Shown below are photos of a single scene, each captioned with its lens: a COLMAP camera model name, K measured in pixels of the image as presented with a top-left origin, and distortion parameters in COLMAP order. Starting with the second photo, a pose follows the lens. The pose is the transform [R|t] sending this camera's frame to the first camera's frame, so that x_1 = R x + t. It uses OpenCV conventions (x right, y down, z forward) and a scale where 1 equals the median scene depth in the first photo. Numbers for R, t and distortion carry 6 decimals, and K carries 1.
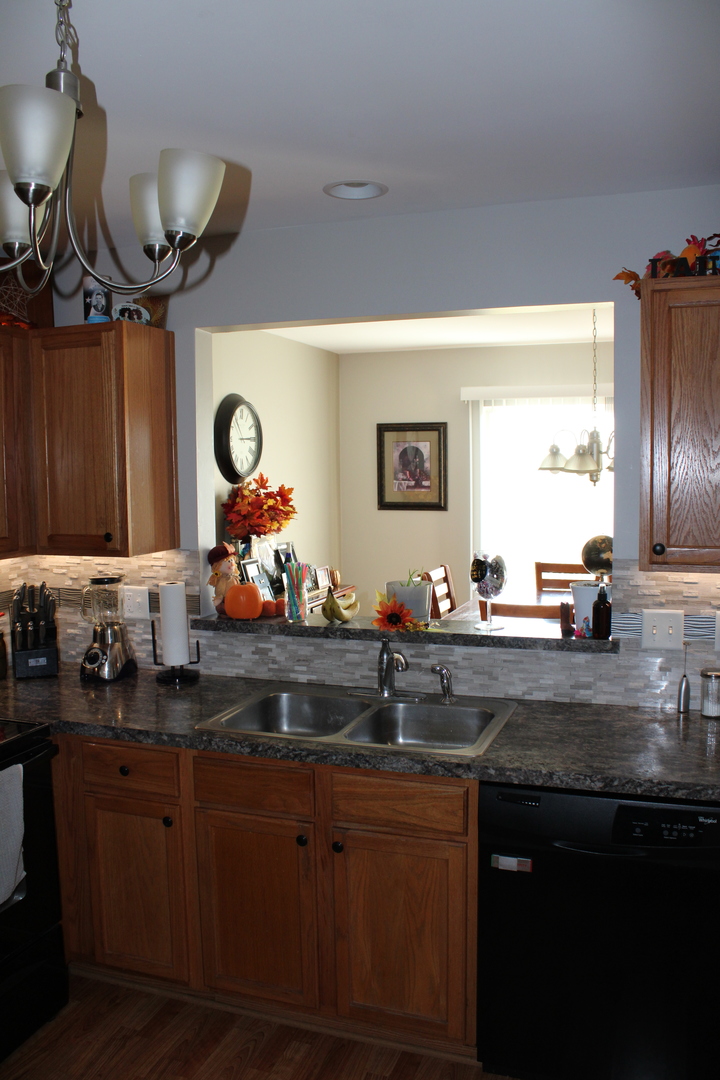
lens RADIAL K [[911.2, 0, 360.0], [0, 911.2, 540.0], [0, 0, 1]] dist [-0.055343, -0.003480]
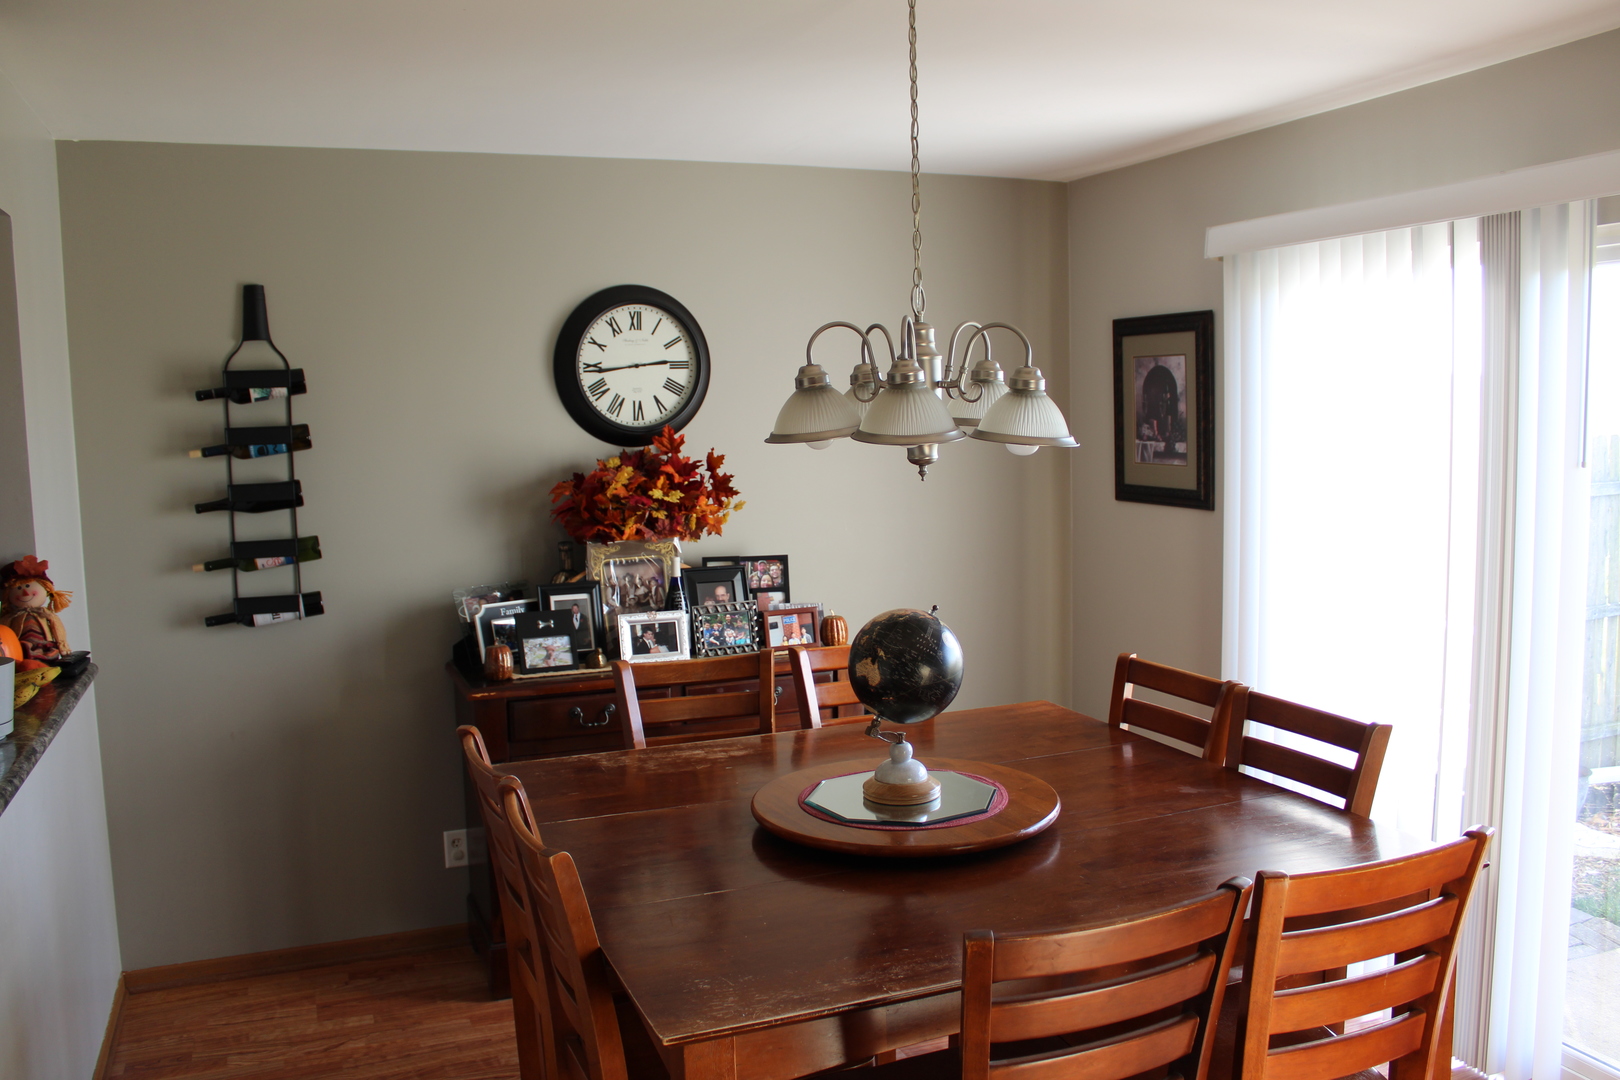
lens RADIAL K [[1359.7, 0, 810.0], [0, 1359.7, 540.0], [0, 0, 1]] dist [-0.061441, 0.011546]
pose [[0.661479, 0.074659, -0.746238, 0.702775], [-0.051925, 0.997204, 0.053740, -0.066013], [0.748164, 0.003200, 0.663506, 0.639369]]
